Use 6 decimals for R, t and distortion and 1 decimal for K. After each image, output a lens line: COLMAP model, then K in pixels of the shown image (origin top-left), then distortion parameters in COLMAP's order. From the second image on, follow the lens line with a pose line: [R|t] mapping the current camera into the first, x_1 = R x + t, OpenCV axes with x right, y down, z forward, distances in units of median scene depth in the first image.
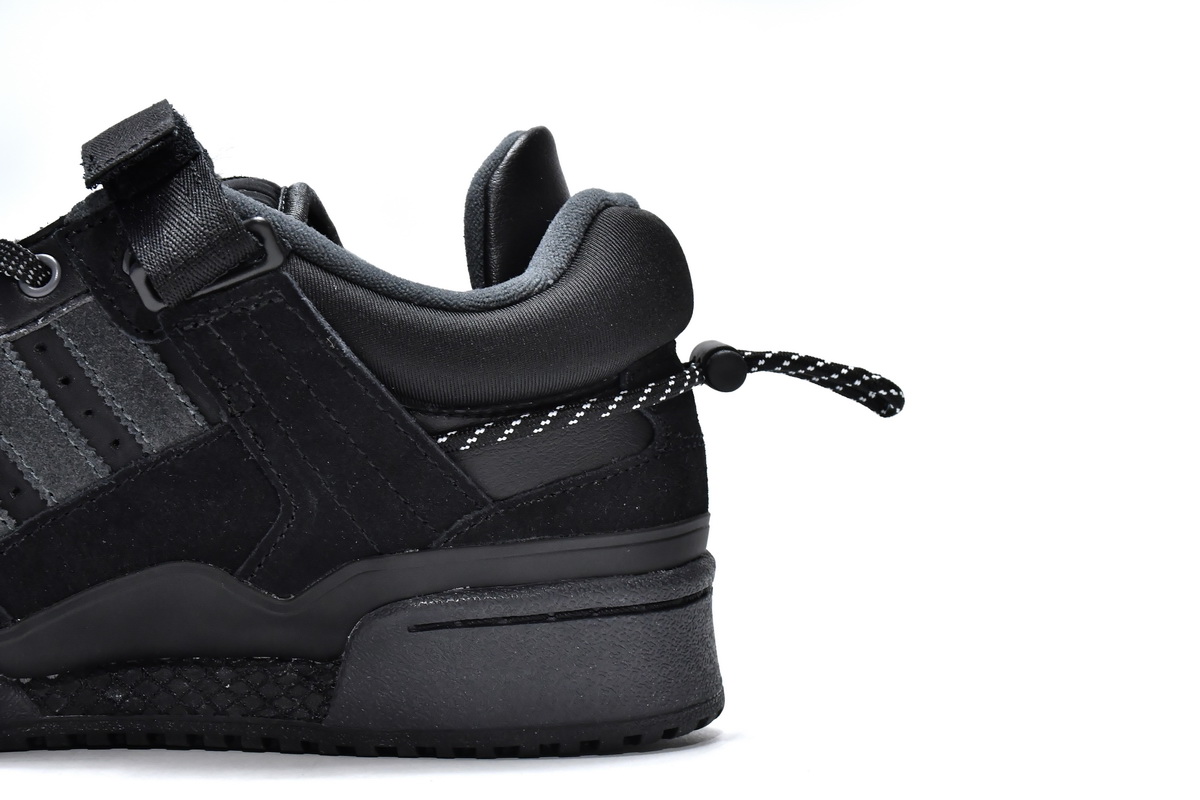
lens RADIAL K [[2503.7, 0, 600.3], [0, 2503.7, 400.6], [0, 0, 1]] dist [-0.044754, 0.000000]
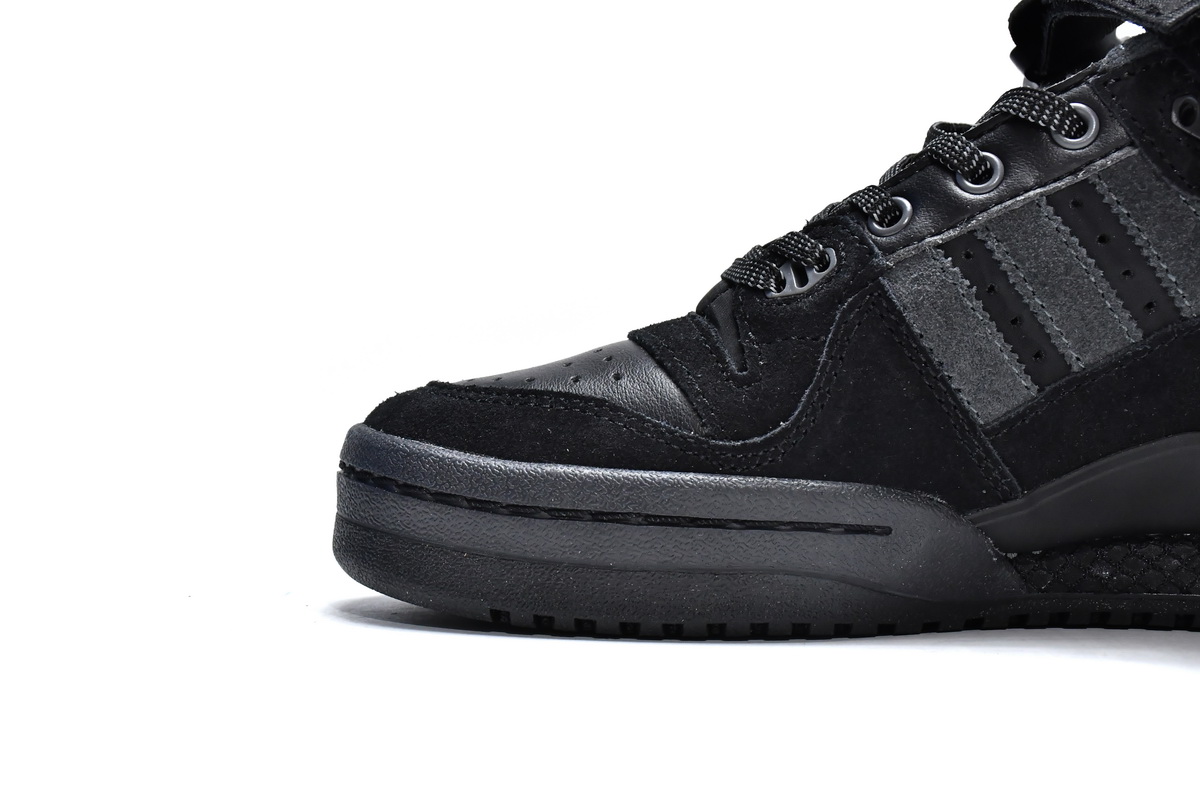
lens RADIAL K [[2503.7, 0, 599.8], [0, 2503.7, 399.4], [0, 0, 1]] dist [-0.044754, 0.000000]
pose [[0.999714, 0.015350, -0.018315, -0.384650], [-0.014468, 0.998773, 0.047364, 0.010700], [0.019020, -0.047086, 0.998710, 0.053939]]
